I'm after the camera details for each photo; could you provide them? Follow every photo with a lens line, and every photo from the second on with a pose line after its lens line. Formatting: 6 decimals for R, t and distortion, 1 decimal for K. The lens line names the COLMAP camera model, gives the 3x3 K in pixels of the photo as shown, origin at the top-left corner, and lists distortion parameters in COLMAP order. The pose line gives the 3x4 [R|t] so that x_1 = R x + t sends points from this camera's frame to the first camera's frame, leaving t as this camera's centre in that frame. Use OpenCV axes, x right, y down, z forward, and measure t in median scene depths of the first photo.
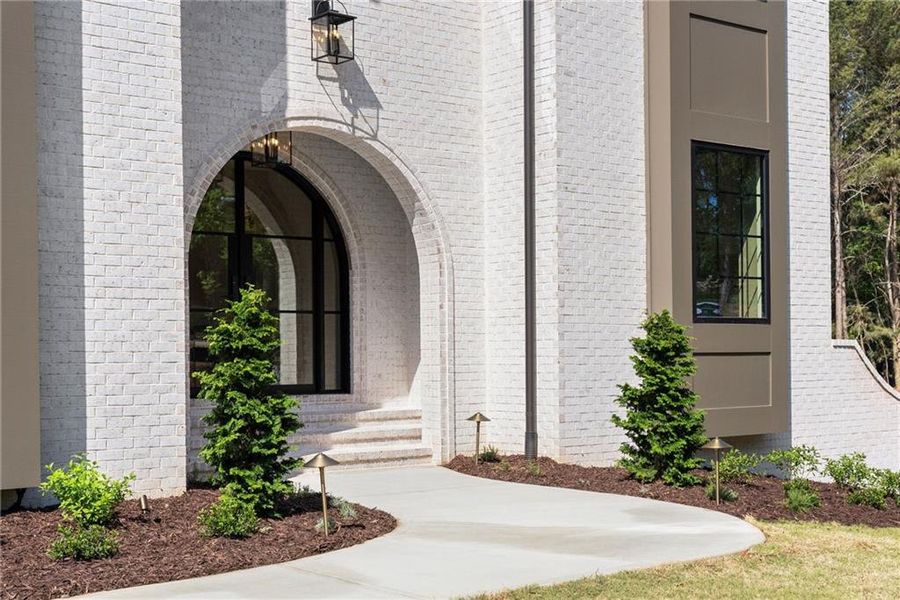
lens RADIAL K [[1160.9, 0, 448.0], [0, 1160.9, 359.5], [0, 0, 1]] dist [0.023053, 0.010398]
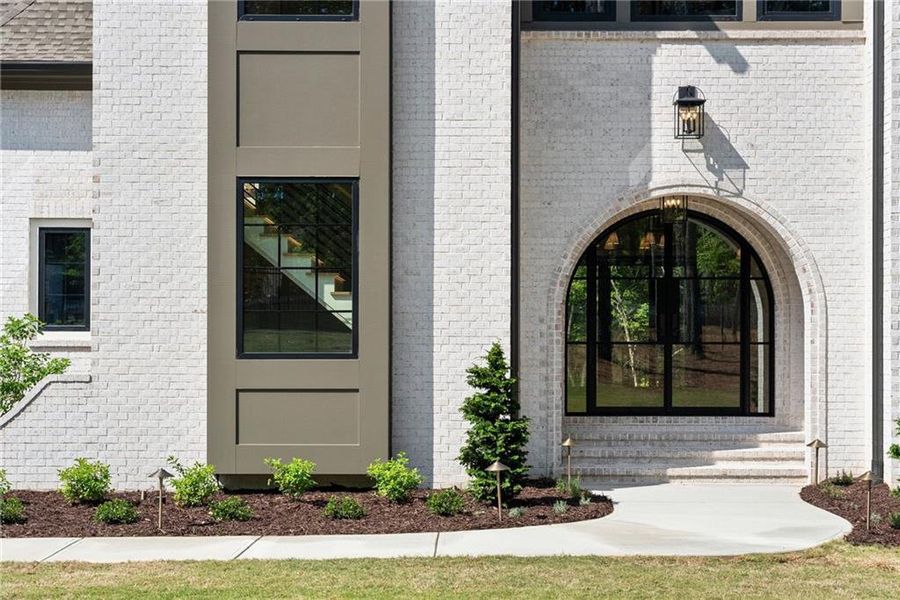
lens RADIAL K [[1160.9, 0, 448.0], [0, 1160.9, 359.5], [0, 0, 1]] dist [0.023053, 0.010398]
pose [[0.835419, 0.010837, -0.549506, 0.343425], [-0.015451, 0.999874, -0.003771, -0.021069], [0.549396, 0.011641, 0.835481, -0.125424]]
